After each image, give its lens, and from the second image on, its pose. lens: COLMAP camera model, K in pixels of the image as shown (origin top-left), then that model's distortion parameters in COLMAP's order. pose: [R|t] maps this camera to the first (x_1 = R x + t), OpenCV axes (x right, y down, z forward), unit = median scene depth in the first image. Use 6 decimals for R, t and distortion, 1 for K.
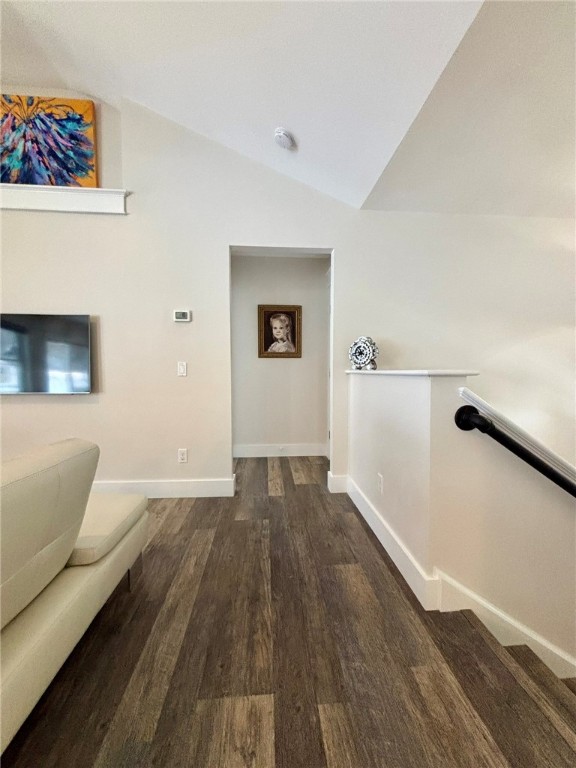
lens RADIAL K [[309.1, 0, 288.6], [0, 309.1, 384.9], [0, 0, 1]] dist [0.000907, -0.000202]
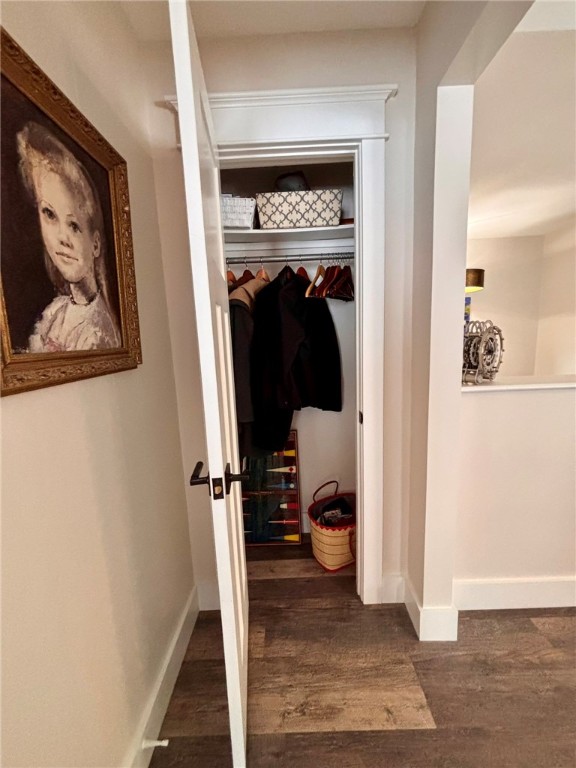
lens RADIAL K [[309.1, 0, 288.9], [0, 309.1, 383.6], [0, 0, 1]] dist [0.000907, -0.000202]
pose [[0.088492, -0.153849, 0.984124, -0.216277], [0.113105, 0.983162, 0.143528, -0.099405], [-0.989634, 0.098608, 0.104403, 0.855438]]
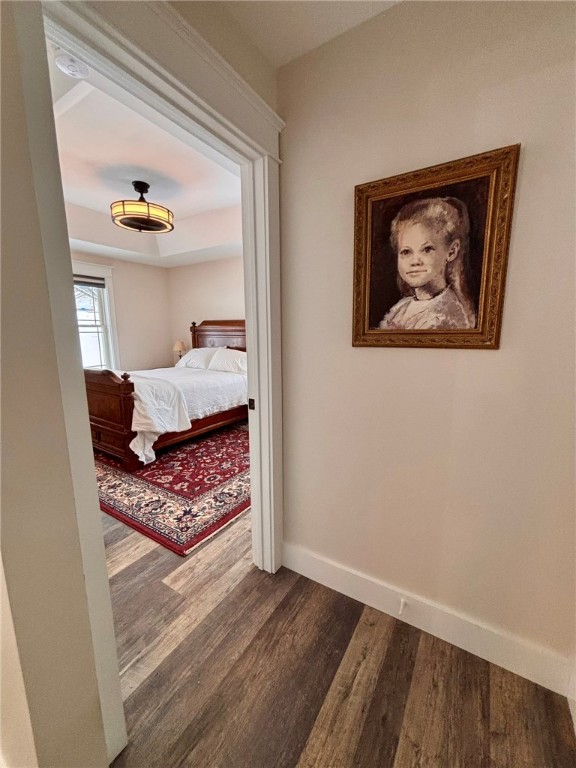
lens RADIAL K [[309.1, 0, 289.4], [0, 309.1, 384.0], [0, 0, 1]] dist [0.000907, -0.000202]
pose [[0.802400, 0.093915, -0.589351, 0.057699], [-0.038159, 0.993593, 0.106380, -0.079886], [0.595566, -0.062870, 0.800842, 0.669635]]
